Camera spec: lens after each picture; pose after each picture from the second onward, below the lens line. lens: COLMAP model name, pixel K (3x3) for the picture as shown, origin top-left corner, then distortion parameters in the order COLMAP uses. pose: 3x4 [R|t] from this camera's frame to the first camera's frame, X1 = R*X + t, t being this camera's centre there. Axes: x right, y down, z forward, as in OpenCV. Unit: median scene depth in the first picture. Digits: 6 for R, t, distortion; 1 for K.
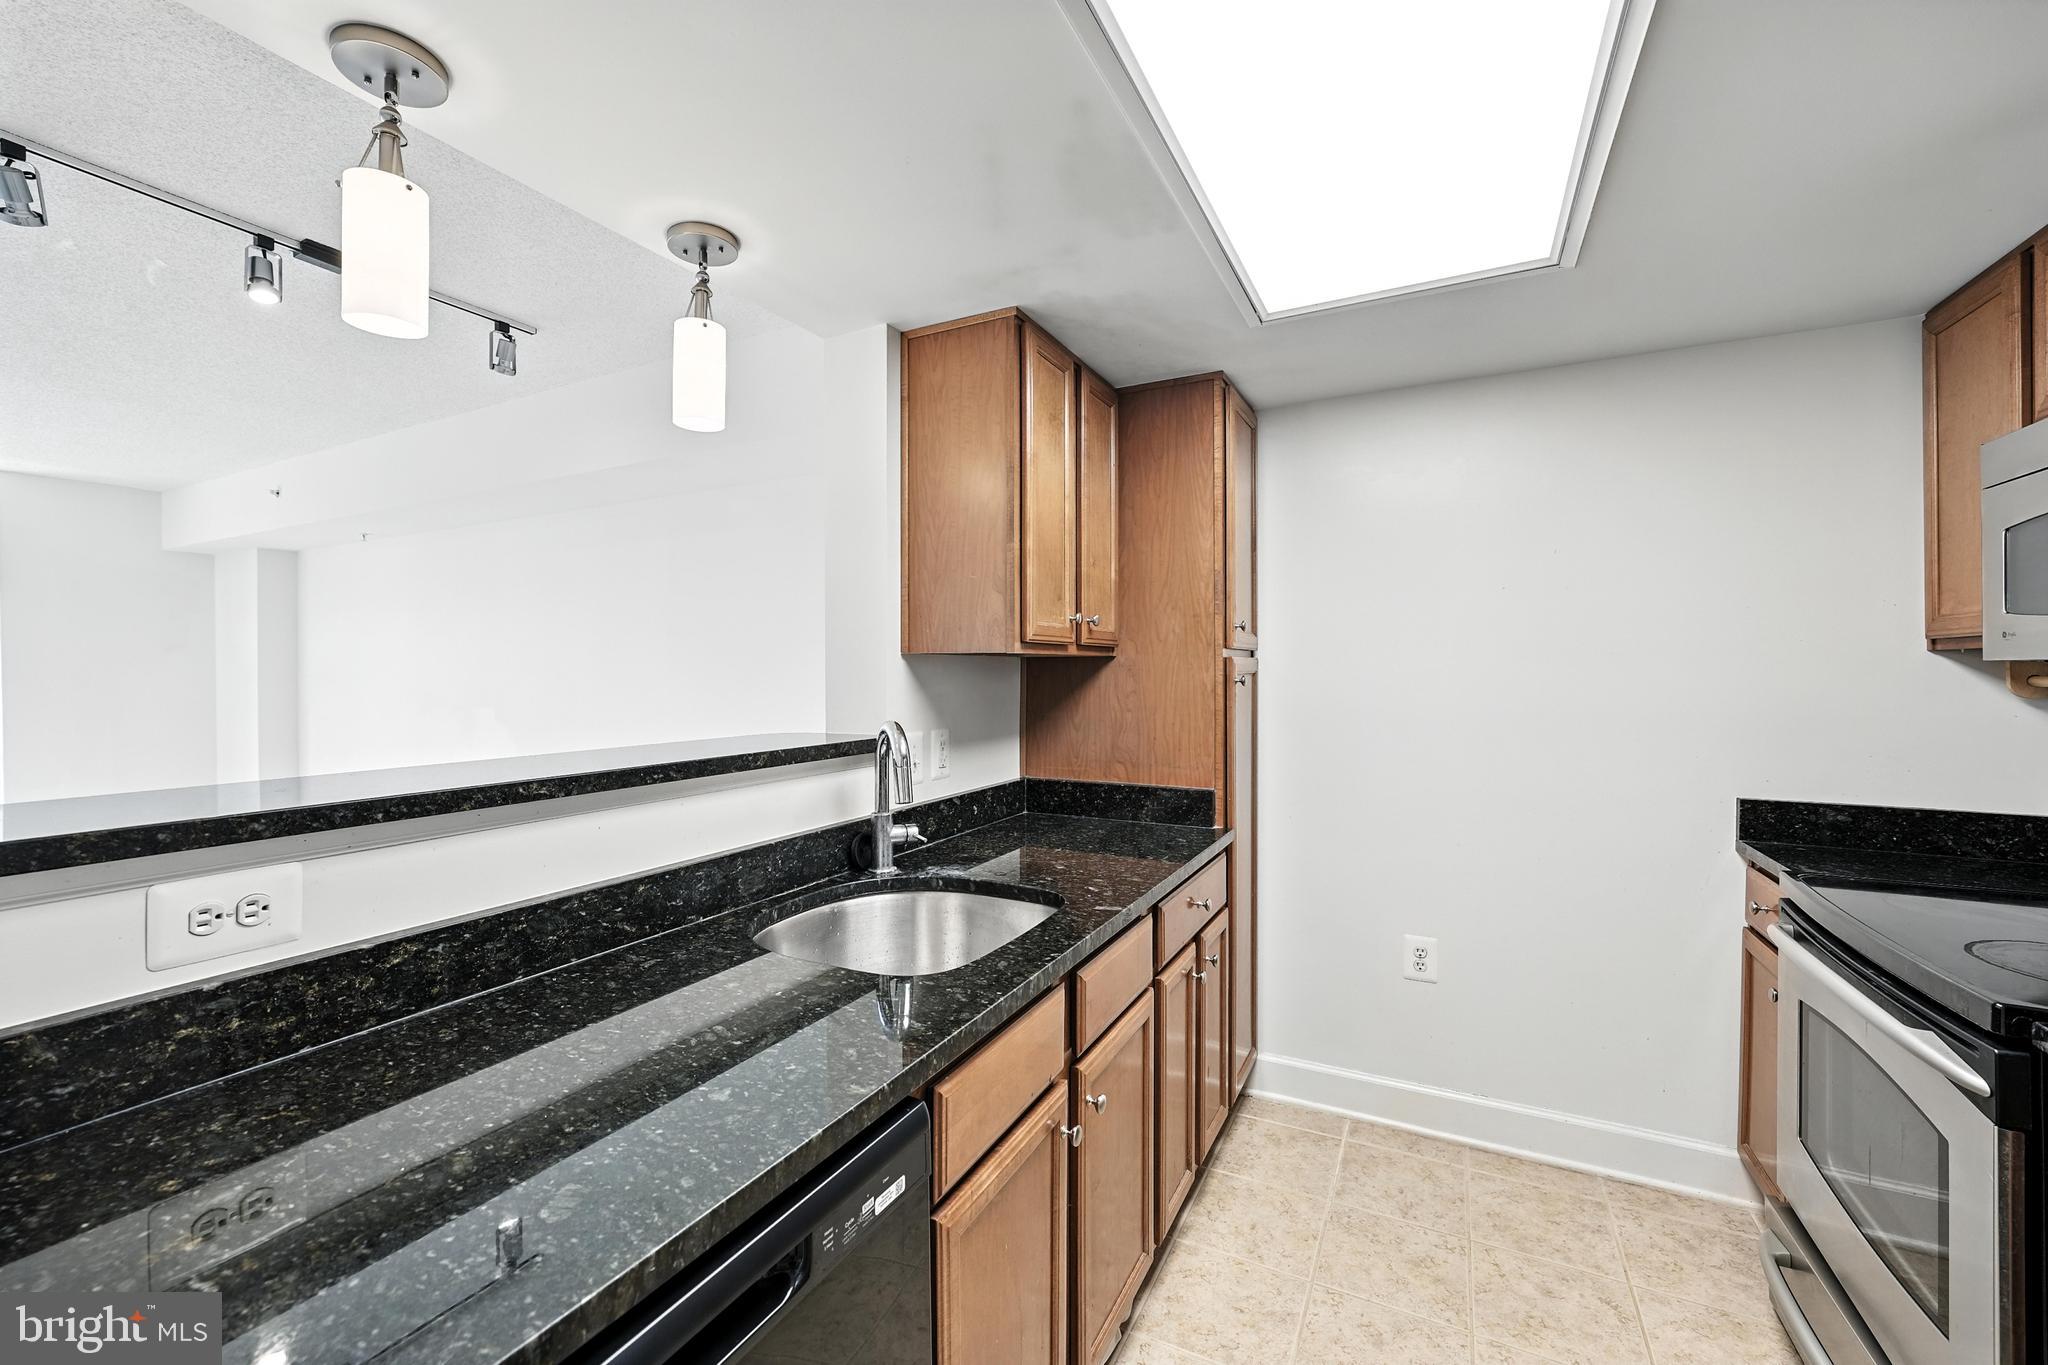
lens RADIAL K [[833.8, 0, 1021.0], [0, 833.8, 676.8], [0, 0, 1]] dist [-0.018380, 0.005865]
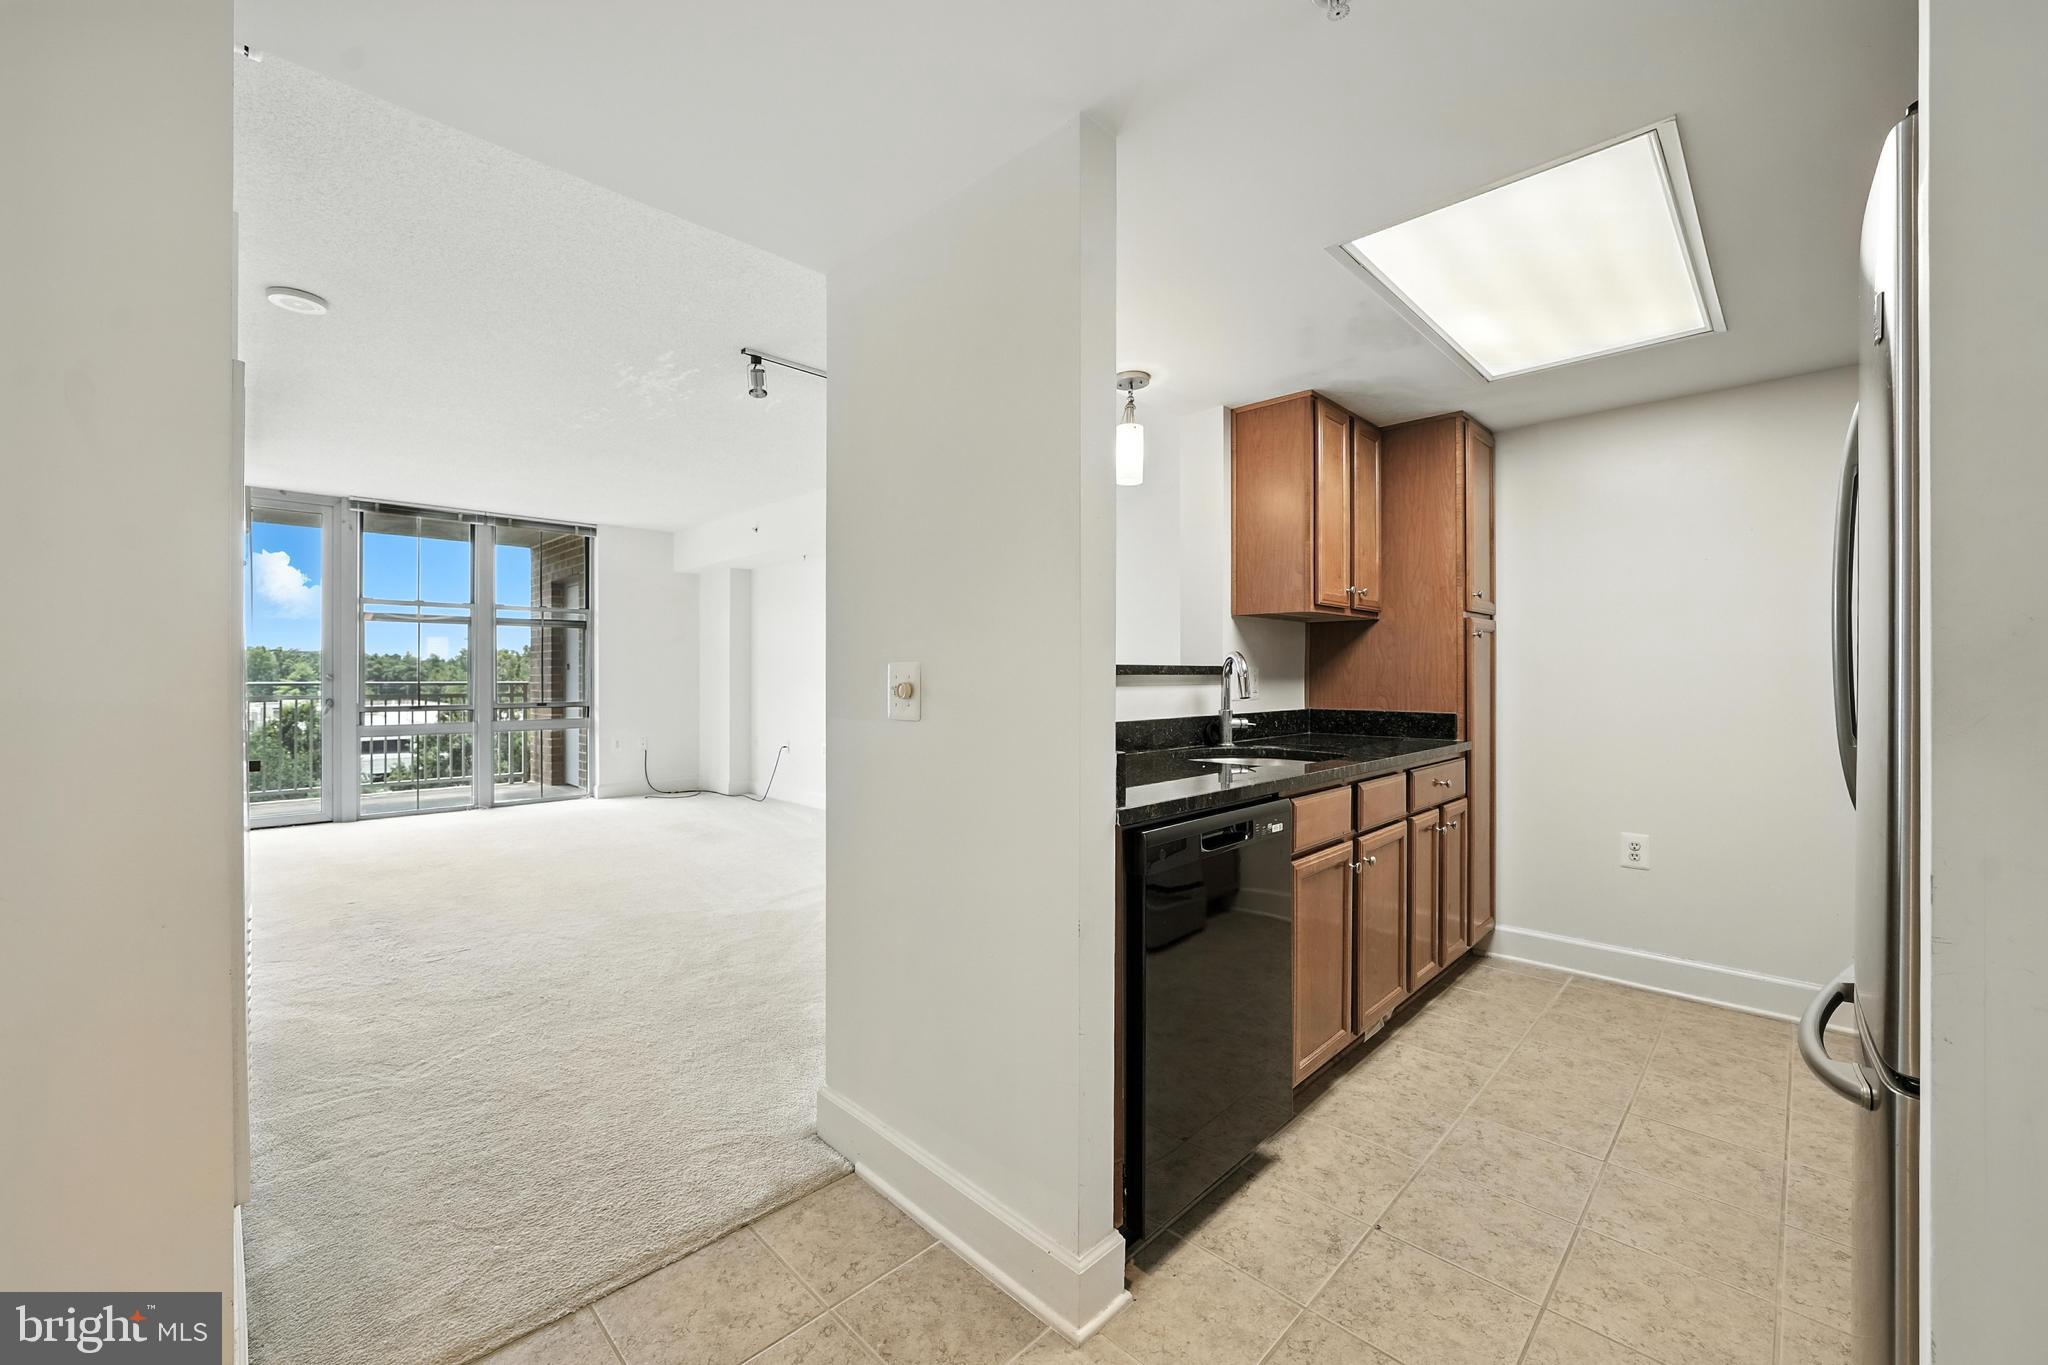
lens RADIAL K [[833.8, 0, 1021.0], [0, 833.8, 676.8], [0, 0, 1]] dist [-0.018380, 0.005865]
pose [[0.958535, 0.001449, -0.284970, -0.077179], [-0.003480, 0.999972, -0.006621, 0.098731], [0.284952, 0.007338, 0.958514, -0.597455]]
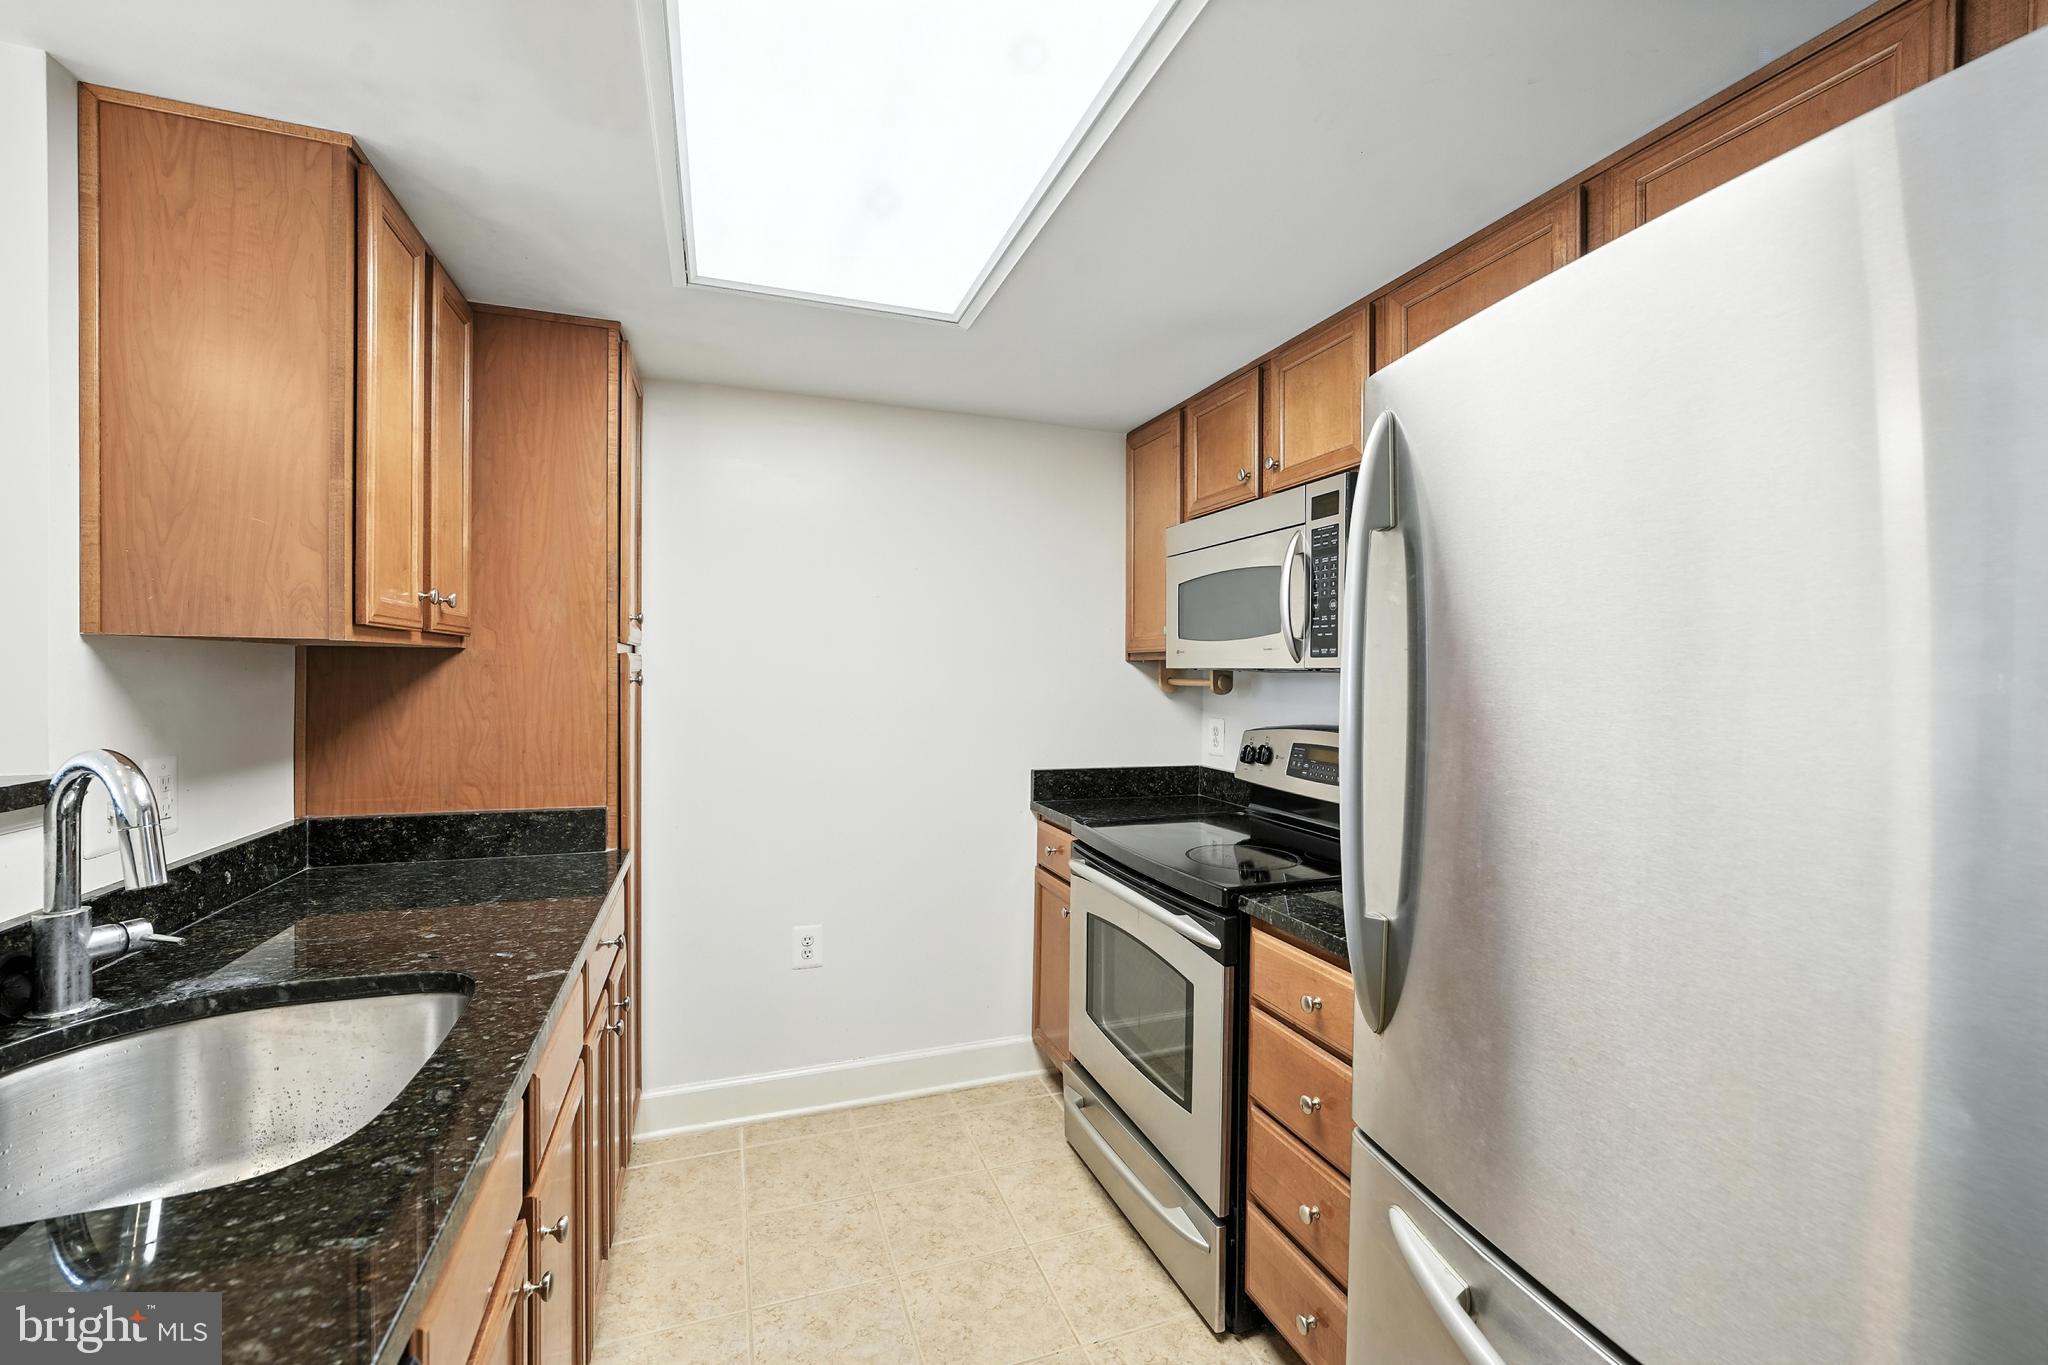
lens RADIAL K [[829.6, 0, 1029.3], [0, 829.6, 682.8], [0, 0, 1]] dist [-0.018898, 0.006047]
pose [[0.671523, -0.001078, 0.740983, -0.121550], [-0.005697, 0.999962, 0.006617, -0.000888], [-0.740962, -0.008665, 0.671491, 0.117252]]
